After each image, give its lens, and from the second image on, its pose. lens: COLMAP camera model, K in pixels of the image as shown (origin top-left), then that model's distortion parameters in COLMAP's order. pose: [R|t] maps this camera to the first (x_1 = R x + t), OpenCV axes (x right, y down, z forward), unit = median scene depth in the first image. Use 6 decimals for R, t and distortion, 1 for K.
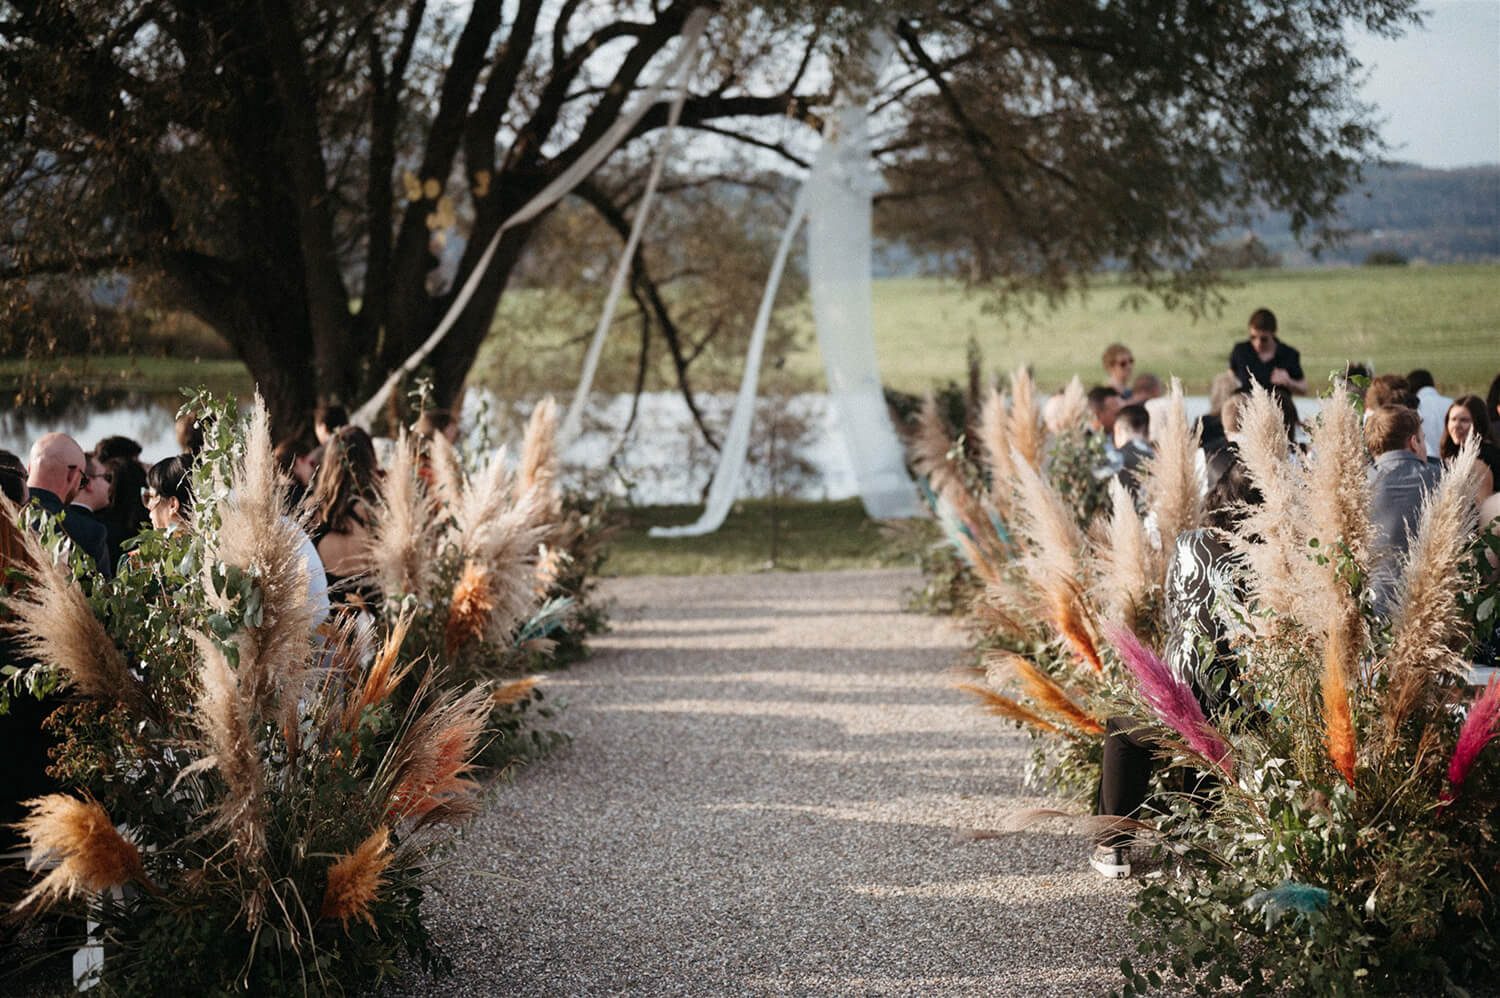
lens RADIAL K [[2769.2, 0, 750.0], [0, 2769.2, 499.0], [0, 0, 1]] dist [0.003071, -0.201737]
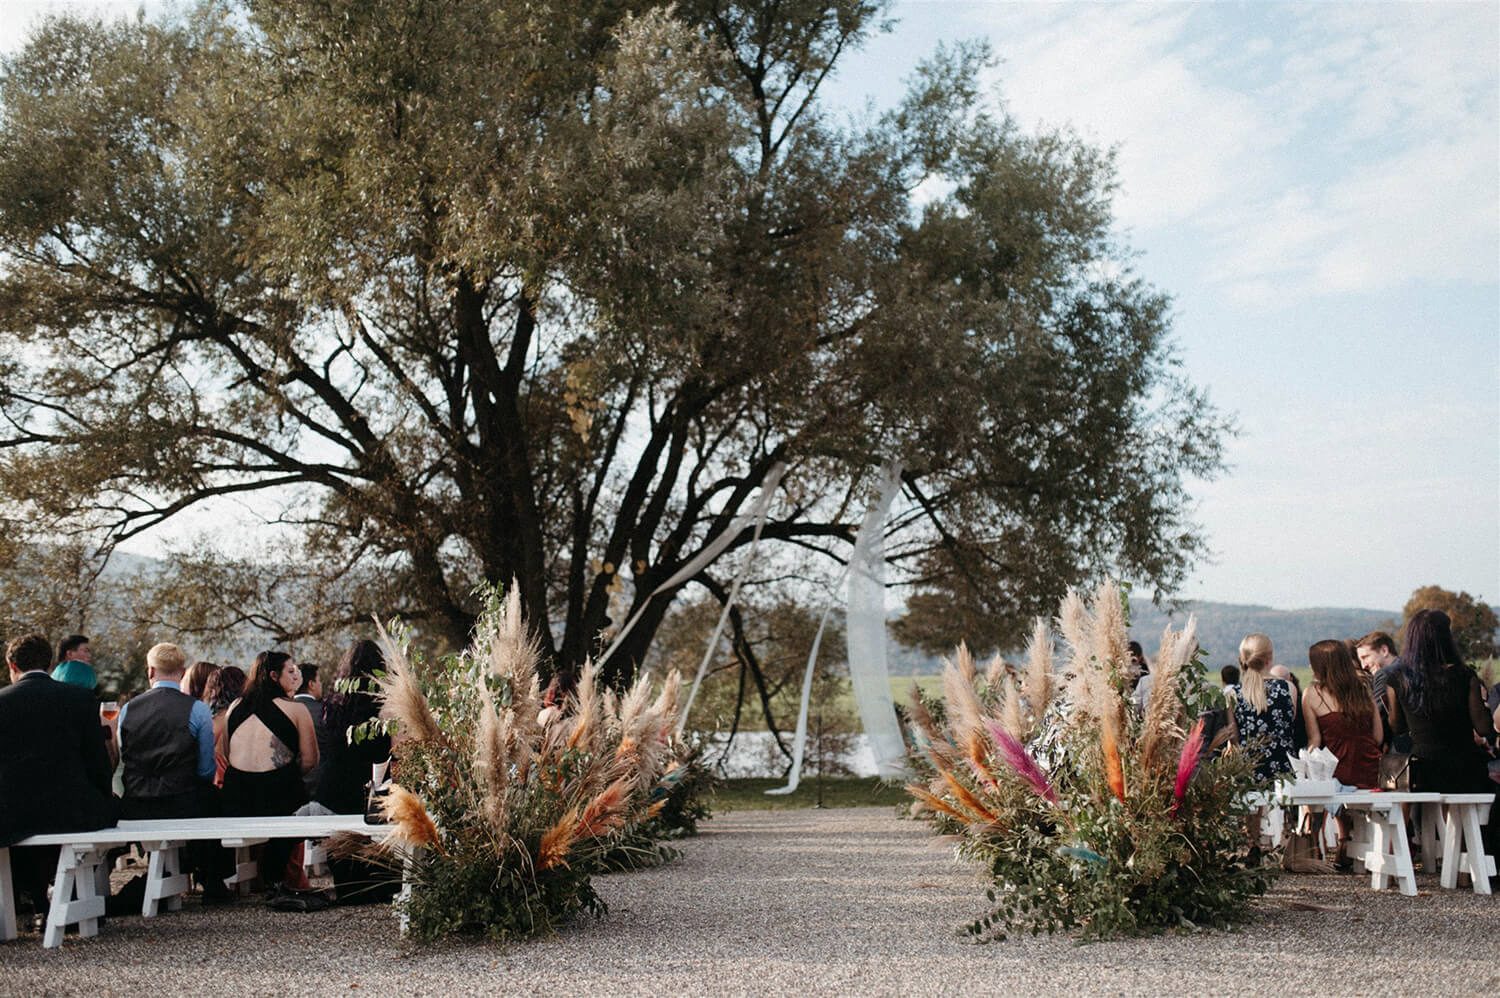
lens RADIAL K [[2769.2, 0, 750.0], [0, 2769.2, 499.0], [0, 0, 1]] dist [0.003071, -0.201737]
pose [[0.998283, 0.006166, -0.058243, 0.058704], [-0.022894, 0.956401, -0.291158, 0.310113], [0.053908, 0.291991, 0.954901, -0.531983]]
